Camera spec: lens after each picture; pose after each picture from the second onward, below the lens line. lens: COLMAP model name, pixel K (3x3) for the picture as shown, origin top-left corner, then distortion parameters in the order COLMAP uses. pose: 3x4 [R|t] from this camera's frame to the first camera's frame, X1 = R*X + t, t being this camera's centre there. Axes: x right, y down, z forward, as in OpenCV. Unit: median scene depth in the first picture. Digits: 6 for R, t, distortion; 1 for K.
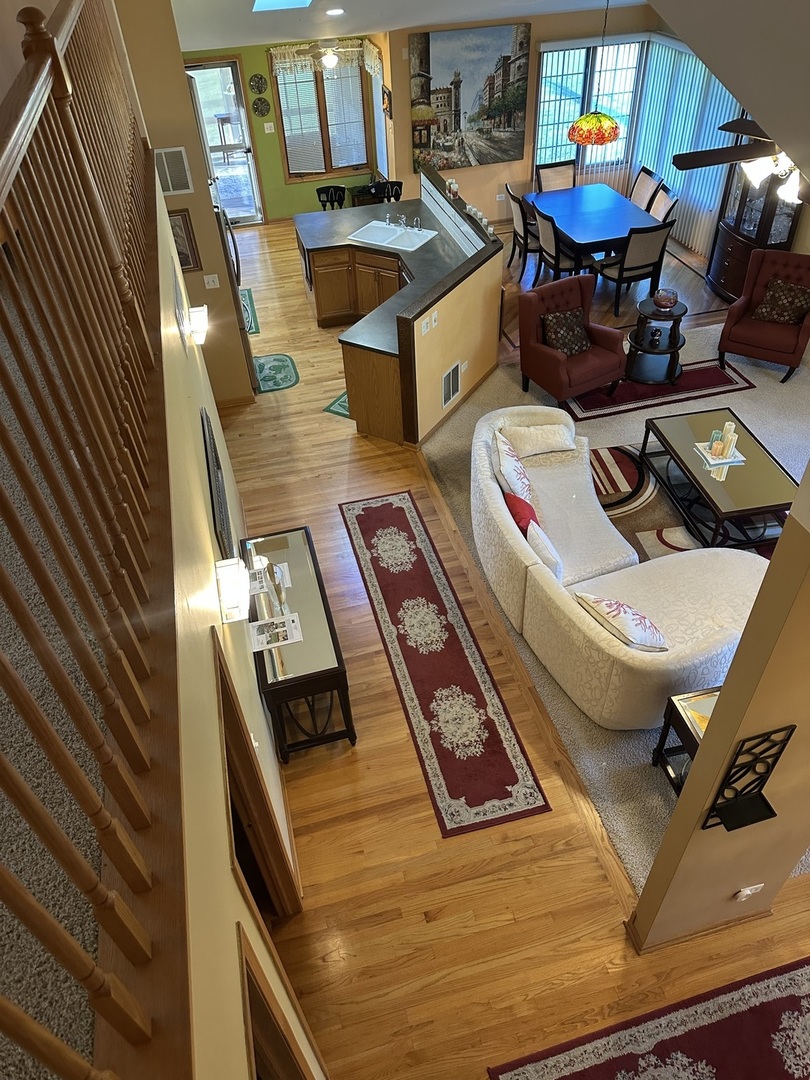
lens RADIAL K [[747.1, 0, 405.0], [0, 747.1, 540.0], [0, 0, 1]] dist [0.054078, -0.061820]
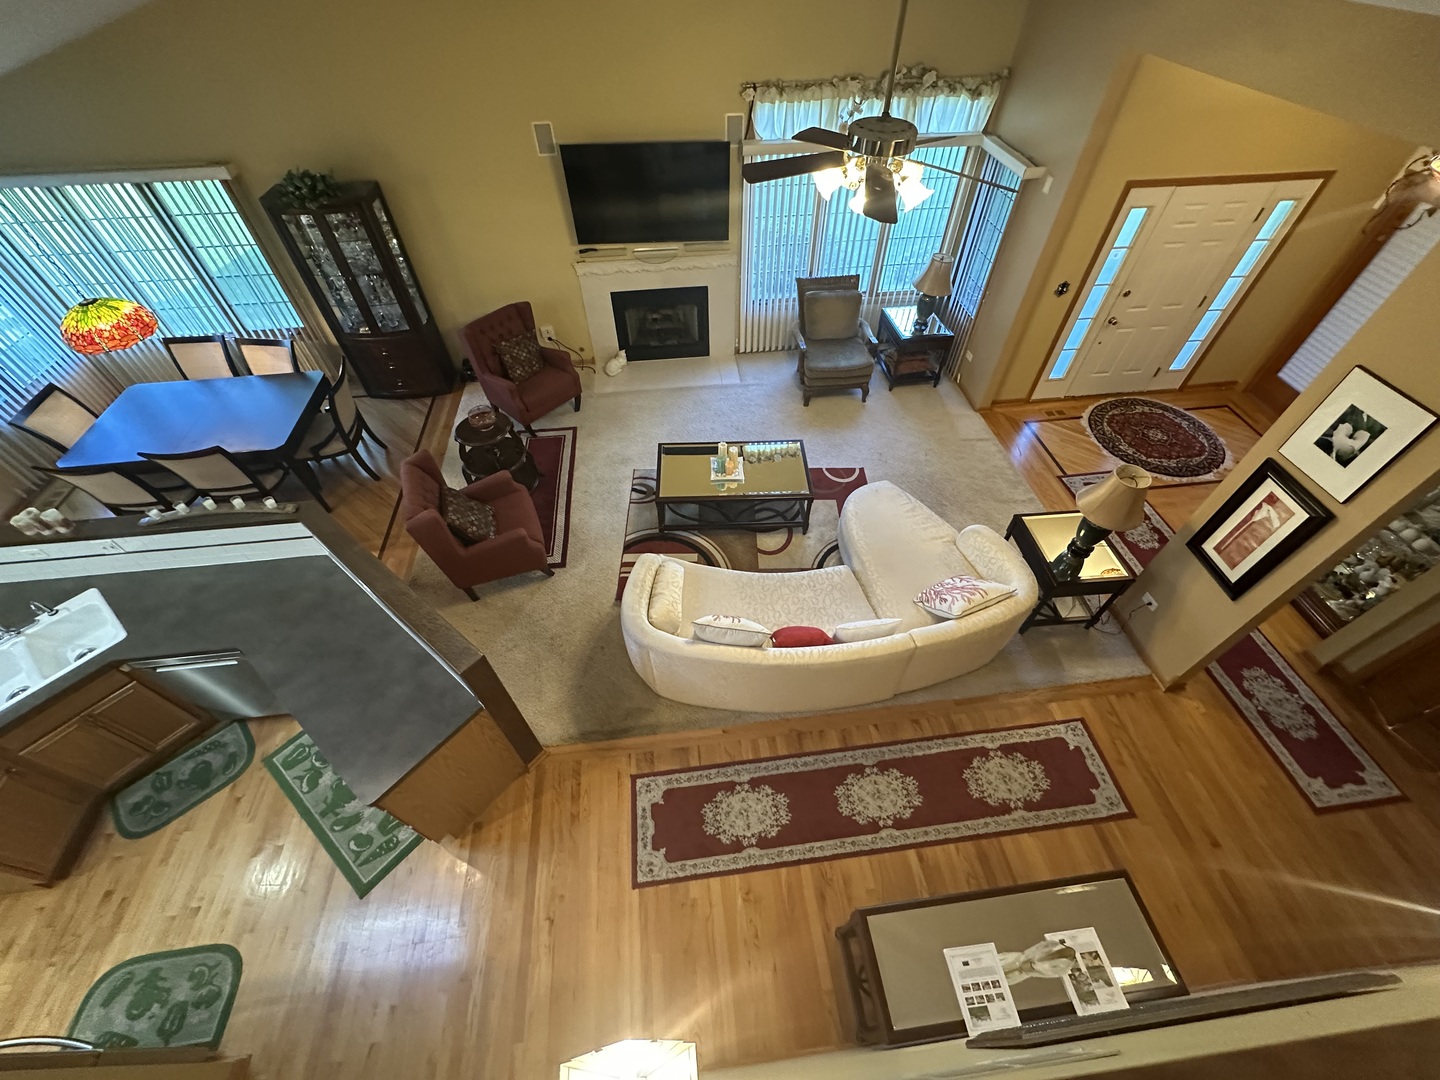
lens RADIAL K [[575.0, 0, 720.0], [0, 575.0, 540.0], [0, 0, 1]] dist [-0.000356, -0.000365]
pose [[0.138243, -0.717521, 0.682680, -0.138231], [0.668596, 0.576140, 0.470152, -0.279700], [-0.730663, 0.391442, 0.559379, 0.359893]]
